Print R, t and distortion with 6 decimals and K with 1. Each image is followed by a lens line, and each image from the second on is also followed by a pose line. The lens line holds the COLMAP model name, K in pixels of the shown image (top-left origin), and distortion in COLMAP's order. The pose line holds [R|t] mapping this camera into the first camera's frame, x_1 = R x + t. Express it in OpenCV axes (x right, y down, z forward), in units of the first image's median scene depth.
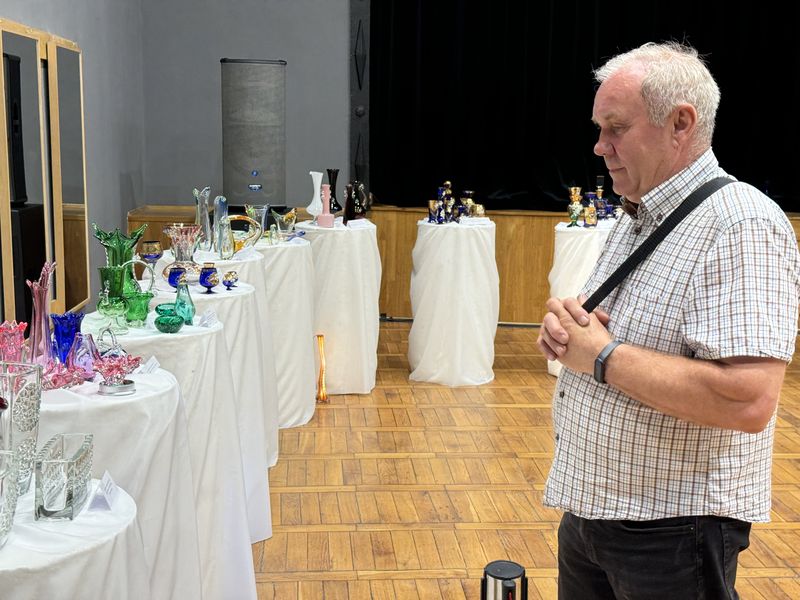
lens RADIAL K [[1125.3, 0, 416.2], [0, 1125.3, 321.8], [0, 0, 1]] dist [0.079756, 0.000000]
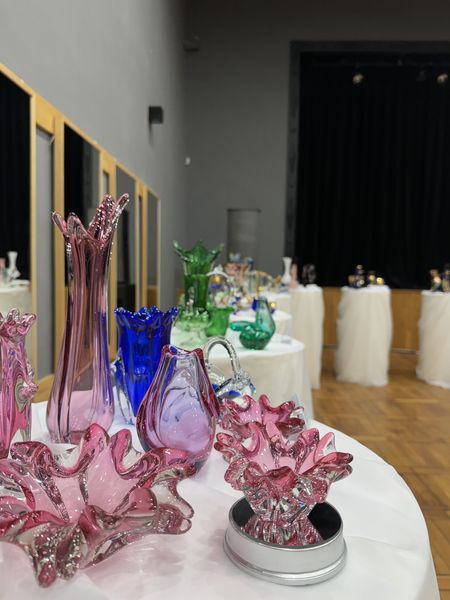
lens RADIAL K [[422.3, 0, 224.8], [0, 422.3, 295.5], [0, 0, 1]] dist [0.064519, -0.015098]
pose [[0.993238, 0.008147, -0.115806, -0.139771], [-0.021985, 0.992684, -0.118722, 0.005171], [0.113992, 0.120466, 0.986151, 0.453755]]
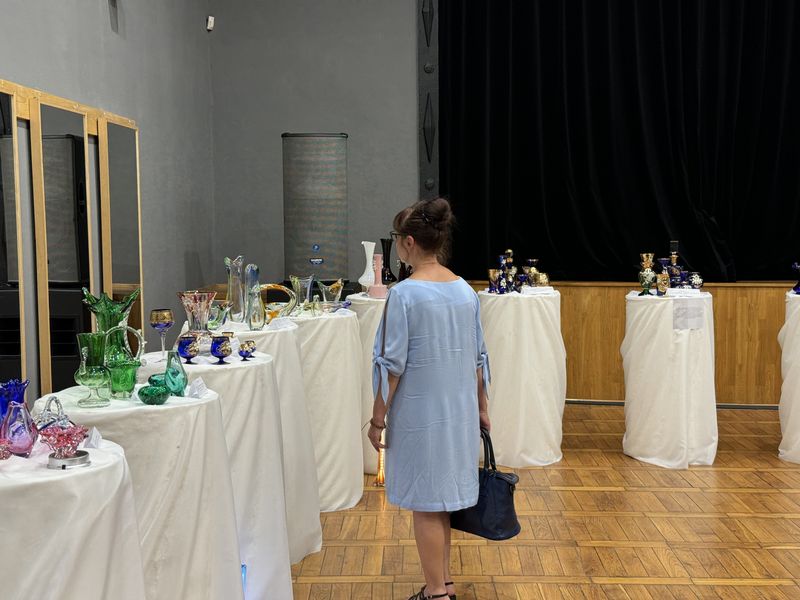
lens RADIAL K [[1125.3, 0, 407.5], [0, 1125.3, 303.1], [0, 0, 1]] dist [0.079756, 0.000000]
pose [[0.994465, -0.015441, -0.103925, 0.055999], [0.005969, 0.995847, -0.090842, 0.008483], [0.104896, 0.089718, 0.990428, 0.074258]]
